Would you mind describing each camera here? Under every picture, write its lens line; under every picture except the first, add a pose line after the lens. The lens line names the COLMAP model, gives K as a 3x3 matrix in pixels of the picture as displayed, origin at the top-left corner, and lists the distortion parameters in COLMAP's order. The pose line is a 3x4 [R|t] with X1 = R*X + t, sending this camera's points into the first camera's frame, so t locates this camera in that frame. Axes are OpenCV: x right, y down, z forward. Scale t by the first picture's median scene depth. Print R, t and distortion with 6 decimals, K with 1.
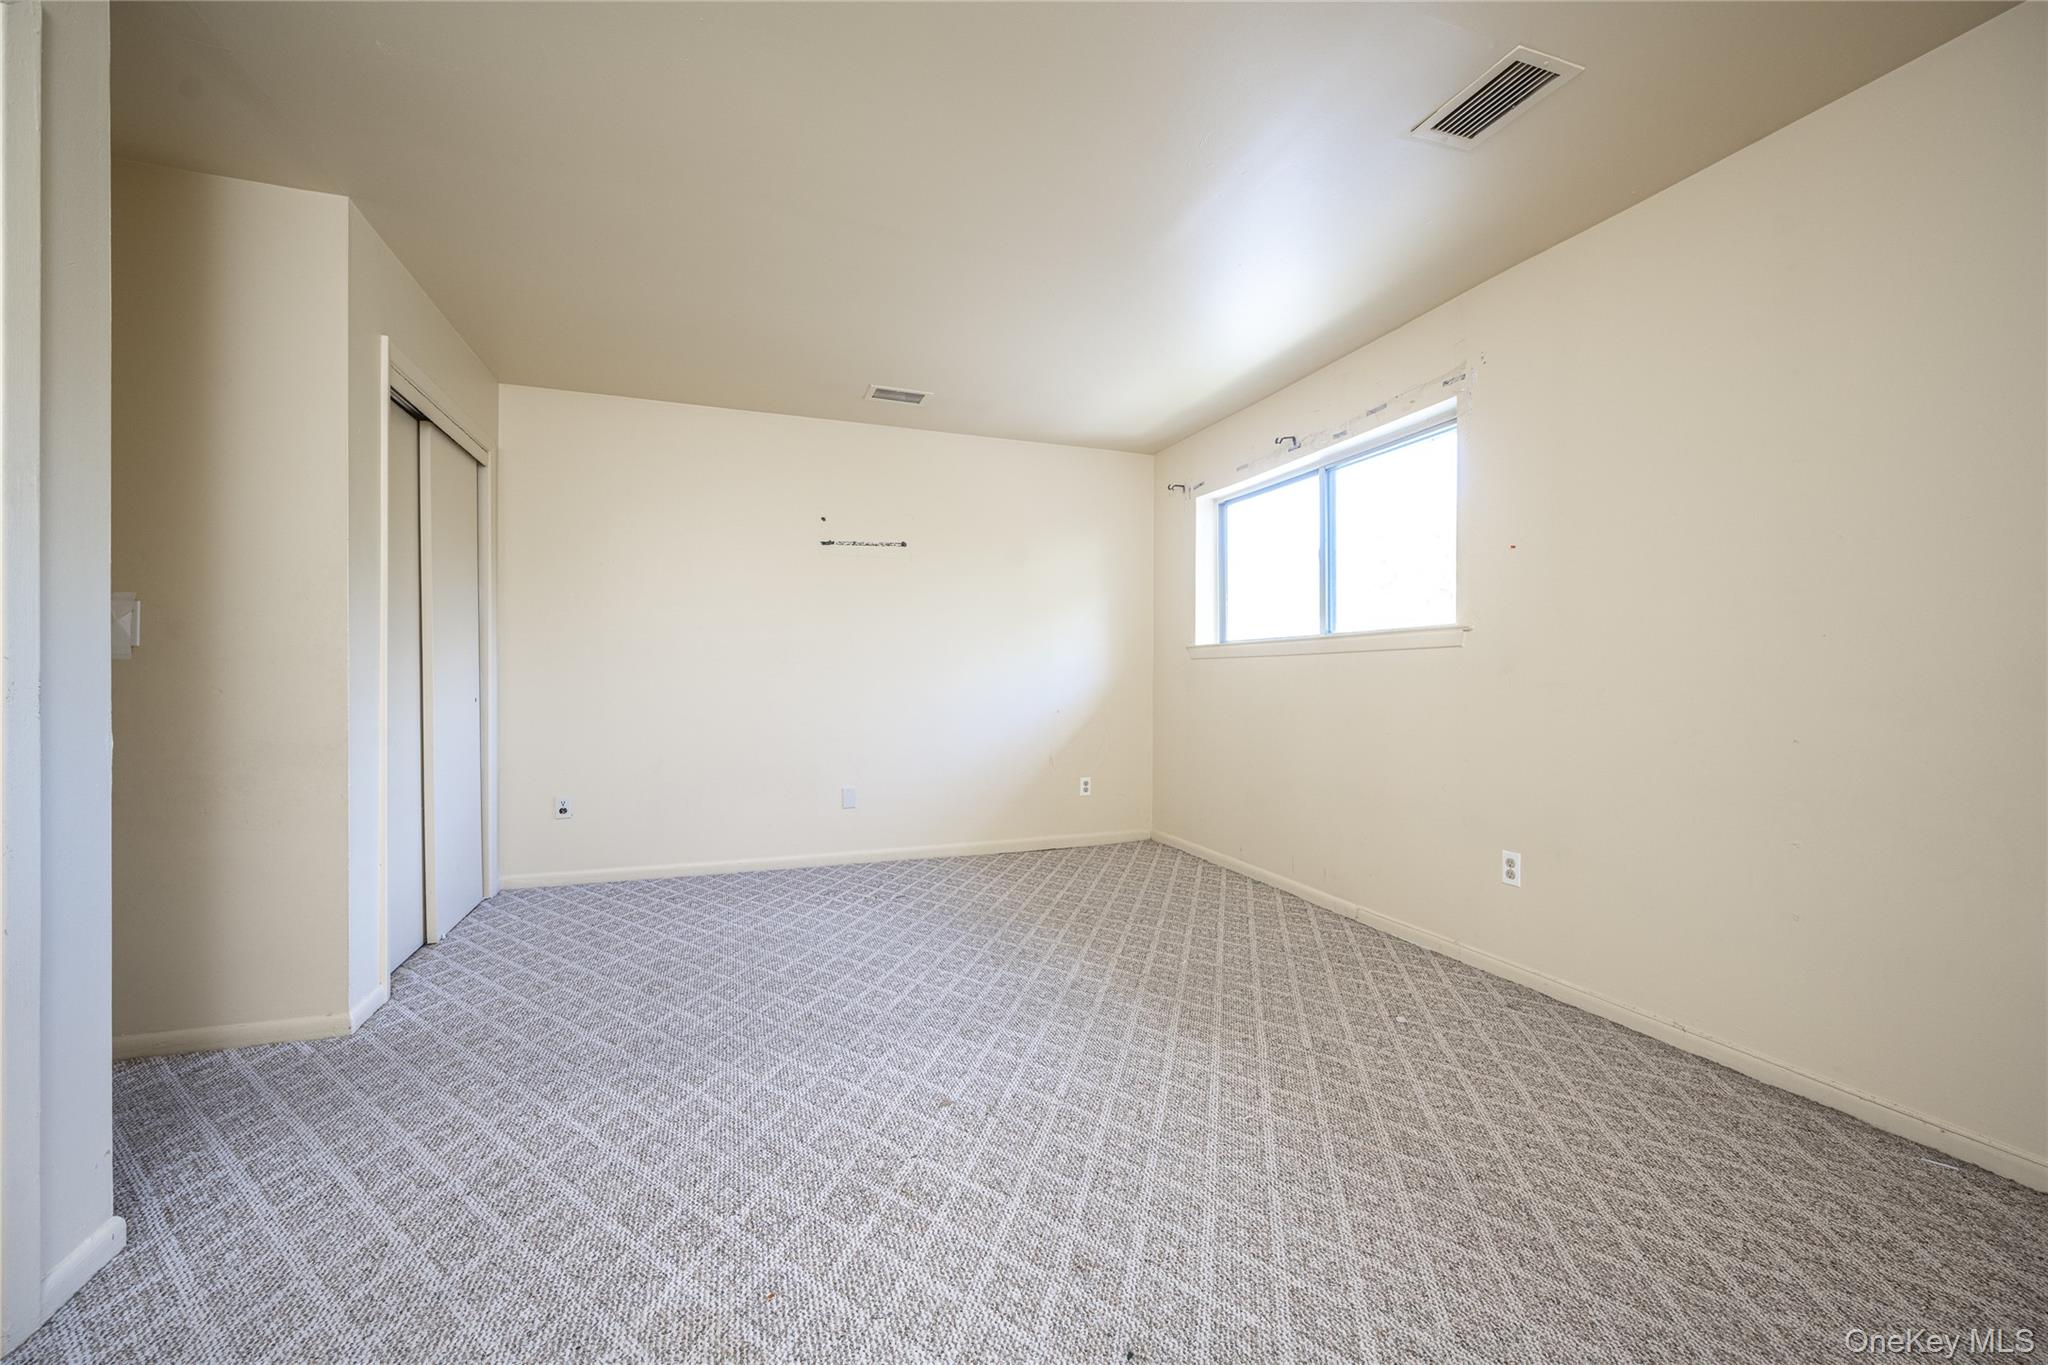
lens RADIAL K [[807.0, 0, 1025.6], [0, 807.0, 678.9], [0, 0, 1]] dist [-0.000767, -0.000058]
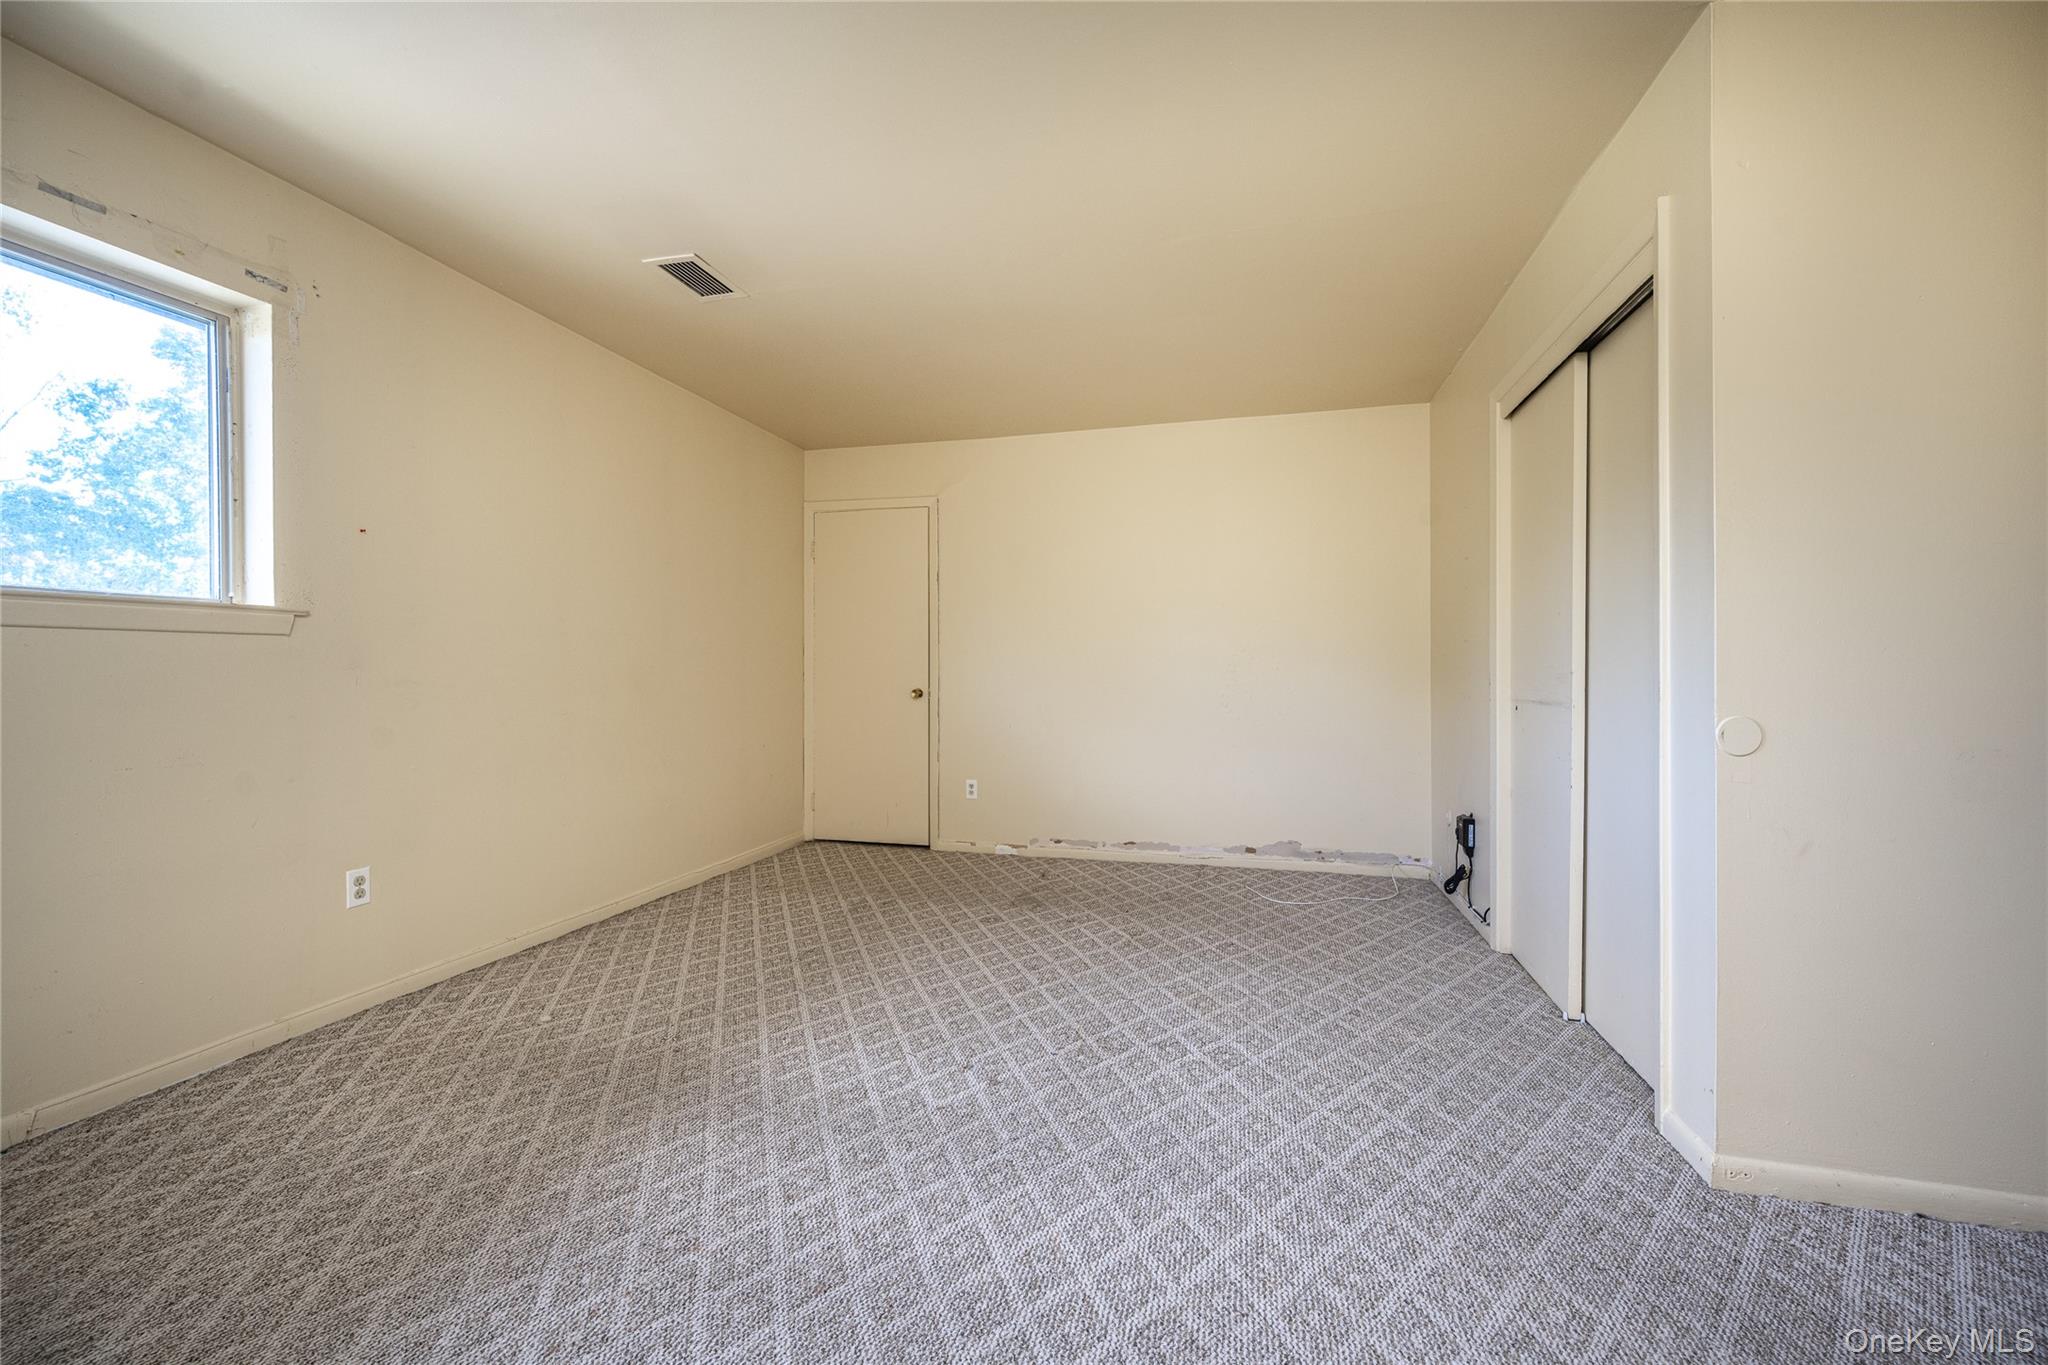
lens RADIAL K [[807.0, 0, 1025.6], [0, 807.0, 678.9], [0, 0, 1]] dist [-0.000767, -0.000058]
pose [[-0.821451, -0.004076, 0.570265, -0.569650], [0.000923, 0.999964, 0.008478, -0.004860], [-0.570279, 0.007490, -0.821417, 1.433896]]
